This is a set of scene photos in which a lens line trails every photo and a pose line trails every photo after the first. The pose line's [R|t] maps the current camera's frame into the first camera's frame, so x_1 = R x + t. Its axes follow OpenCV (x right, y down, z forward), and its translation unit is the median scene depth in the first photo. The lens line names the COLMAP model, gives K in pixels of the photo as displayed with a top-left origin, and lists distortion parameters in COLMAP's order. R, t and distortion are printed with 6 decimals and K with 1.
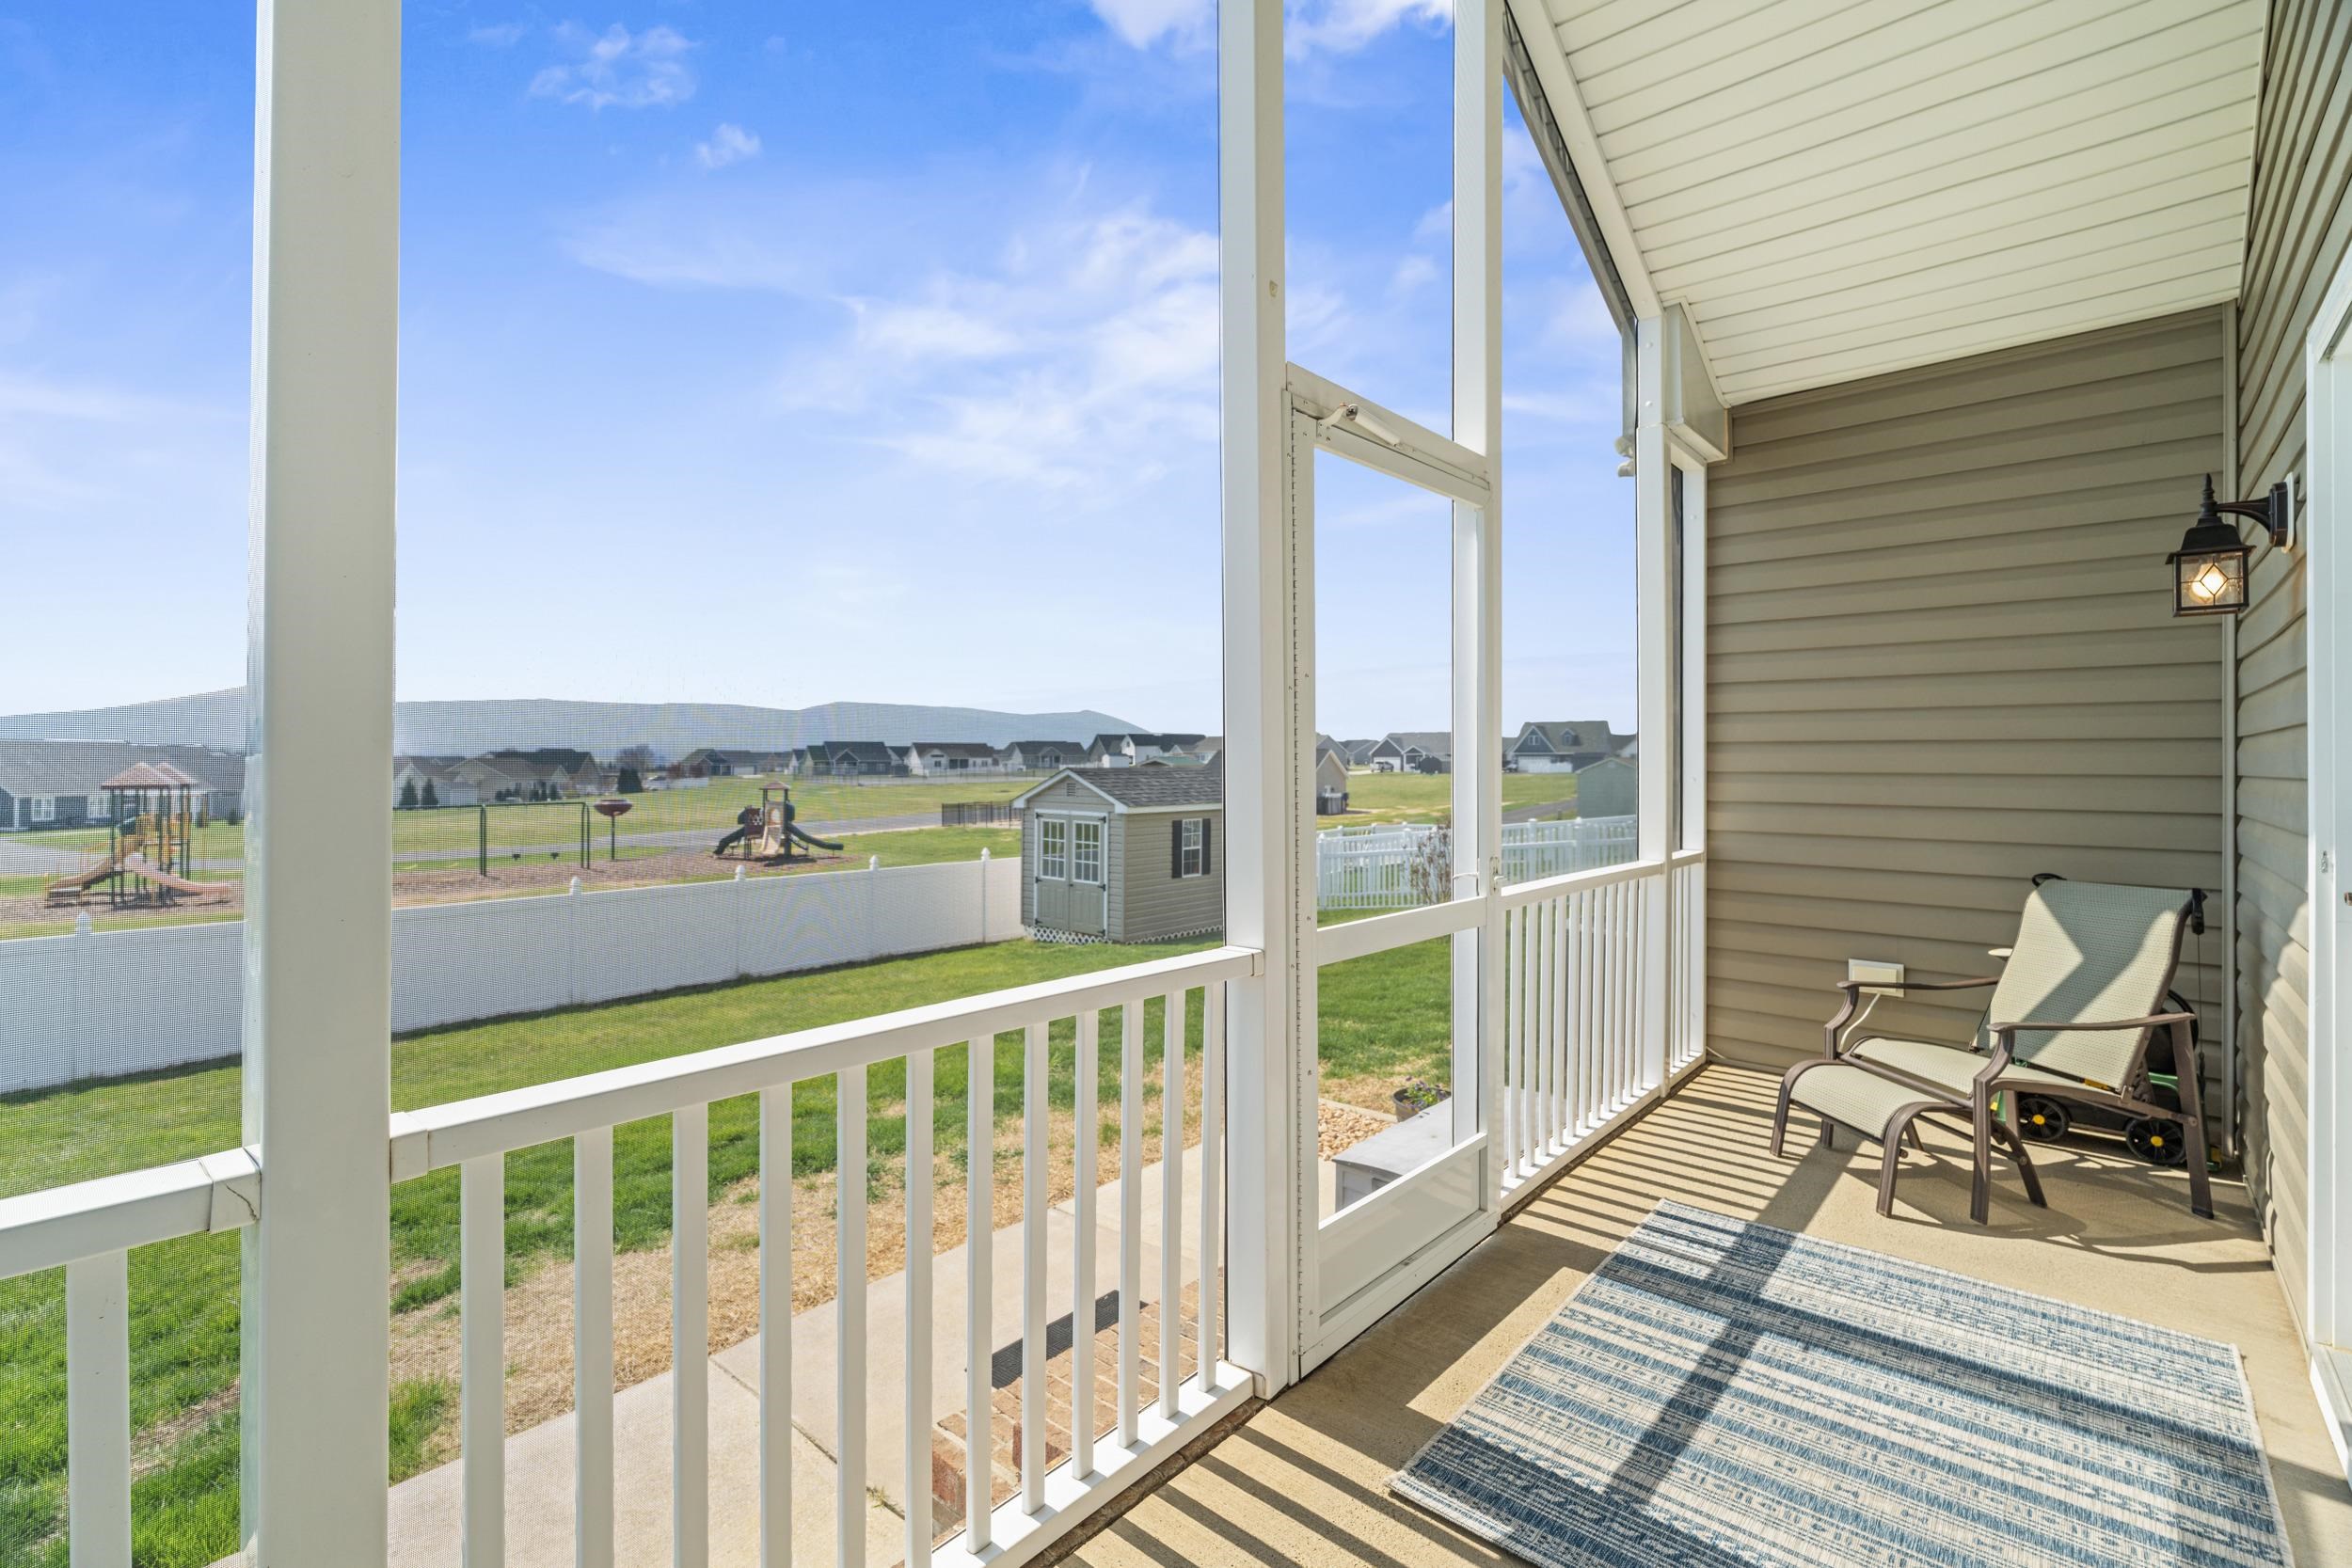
lens RADIAL K [[1046.0, 0, 1169.4], [0, 1046.0, 768.7], [0, 0, 1]] dist [0.002801, -0.001025]
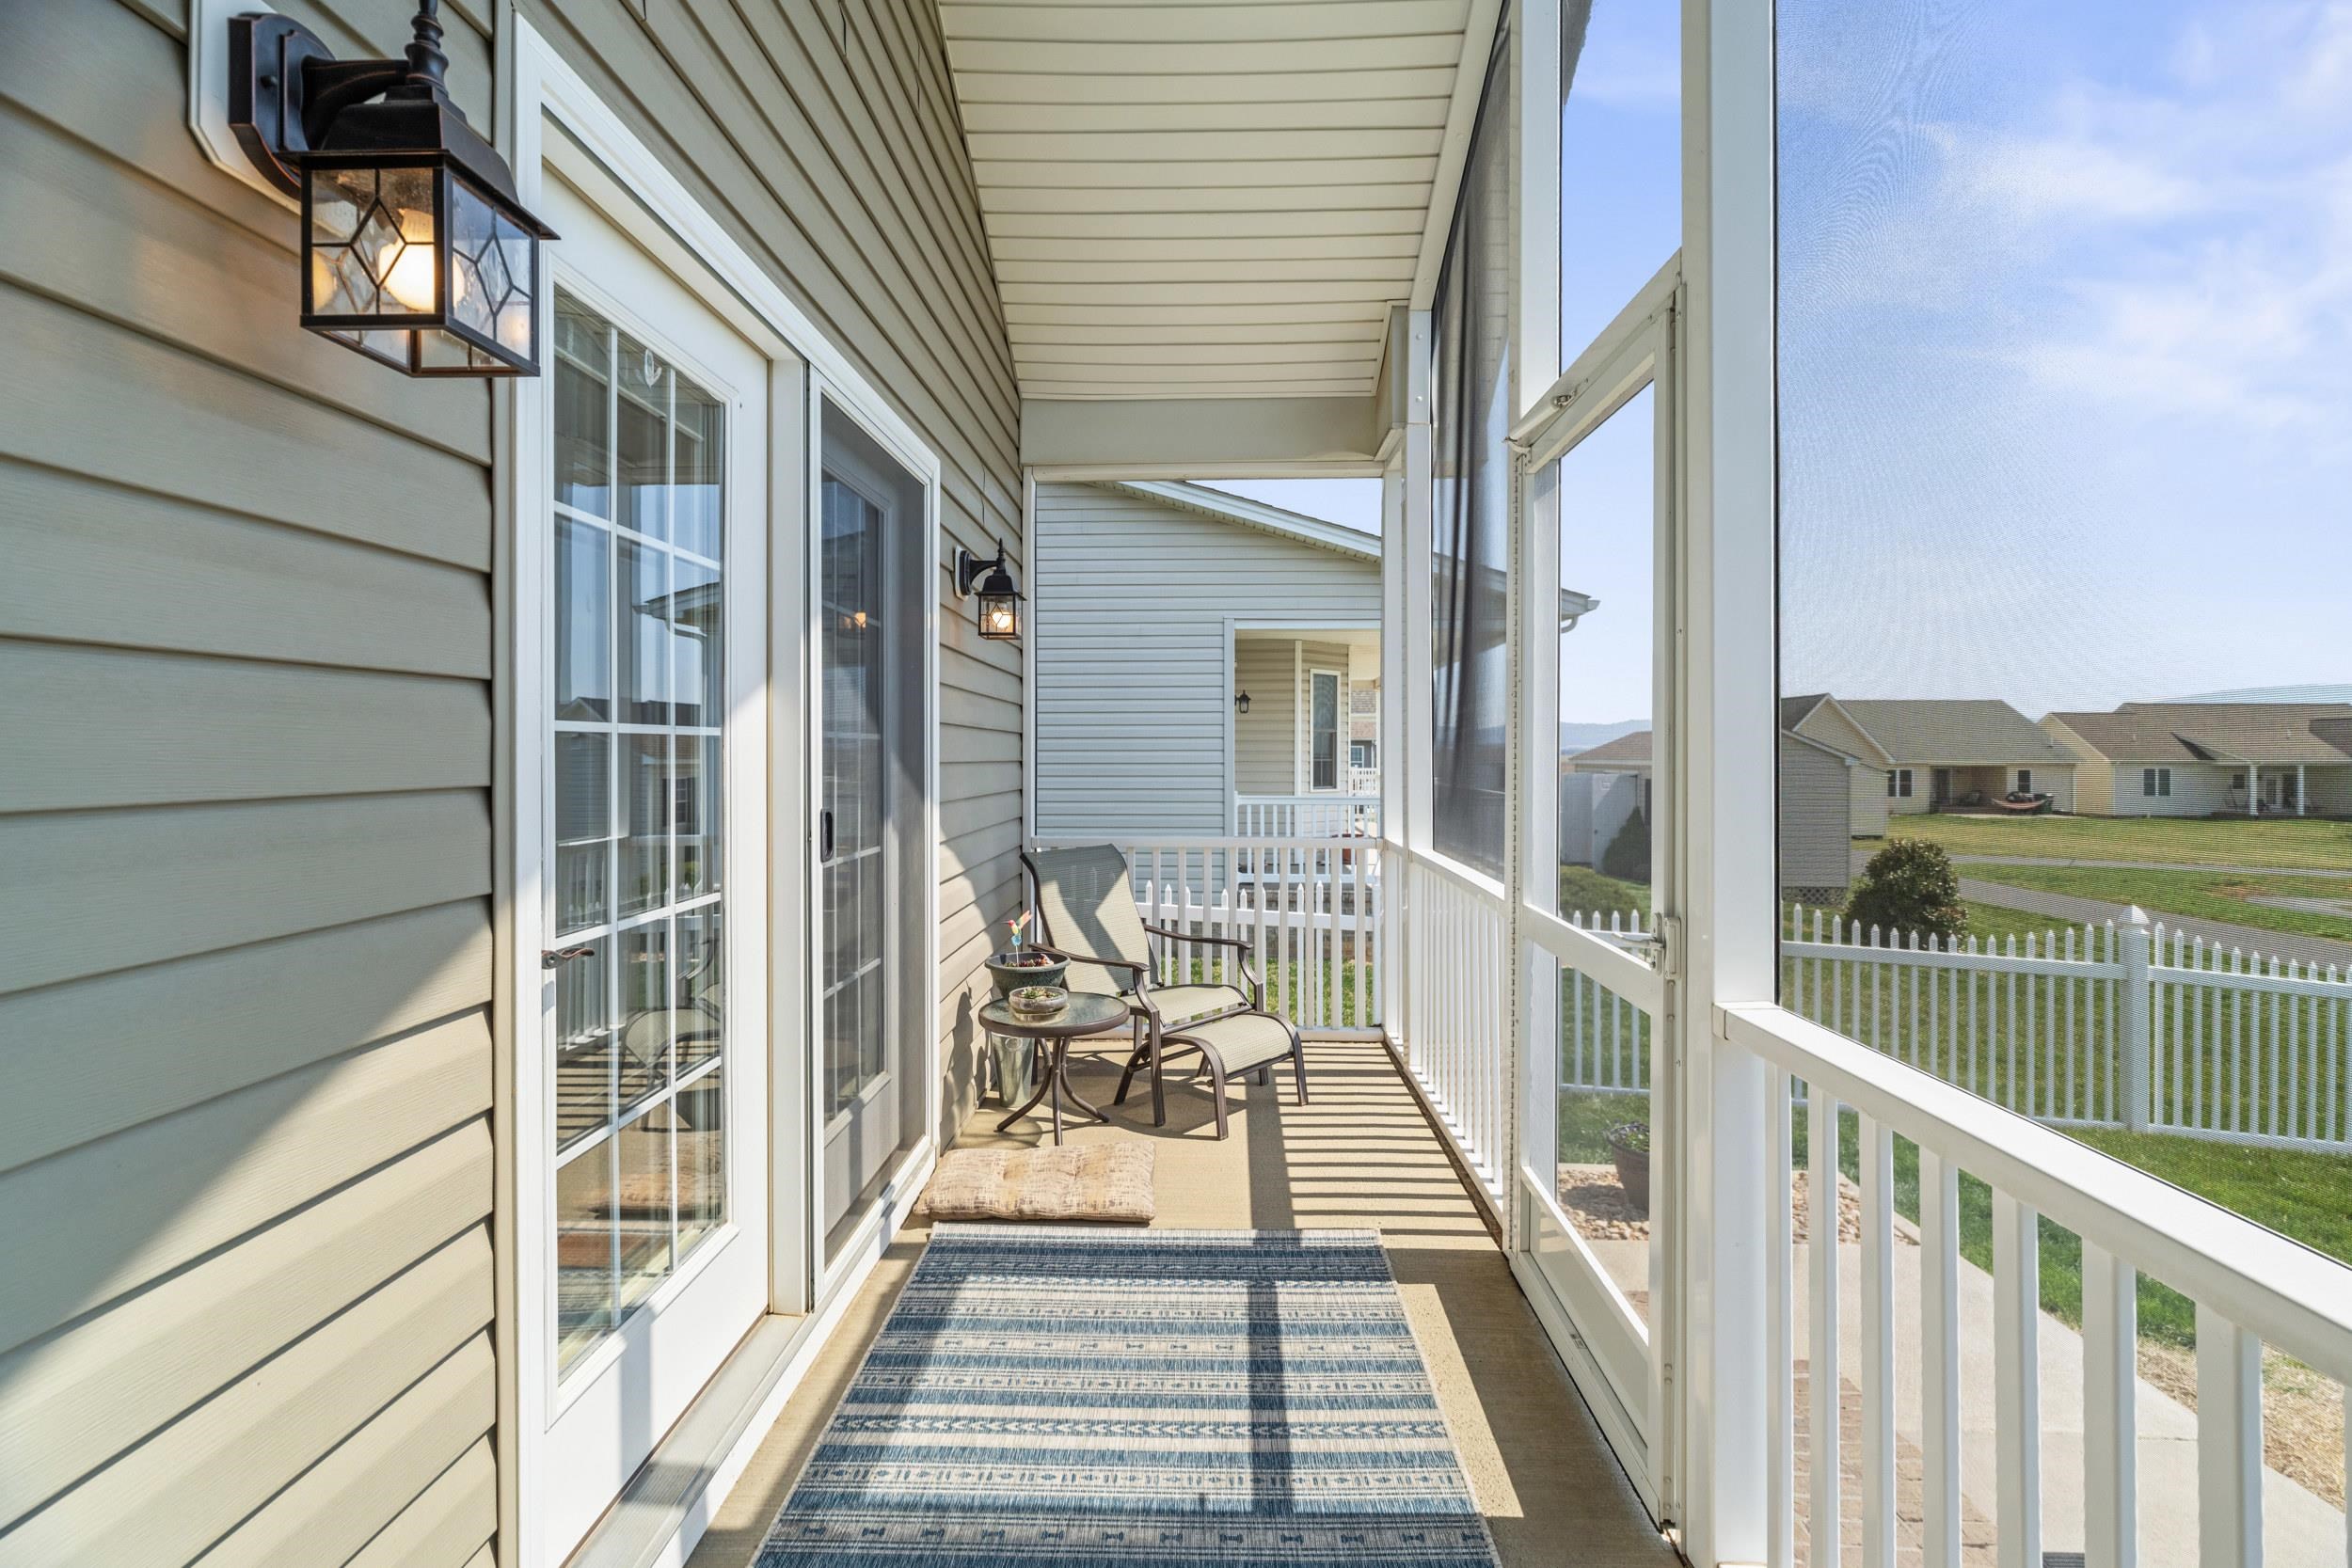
lens RADIAL K [[1046.0, 0, 1185.6], [0, 1046.0, 763.1], [0, 0, 1]] dist [0.002801, -0.001025]
pose [[-0.760425, 0.002224, -0.649422, 1.241094], [-0.007243, 0.999903, 0.011904, -0.004897], [0.649385, 0.013756, -0.760335, 1.744657]]
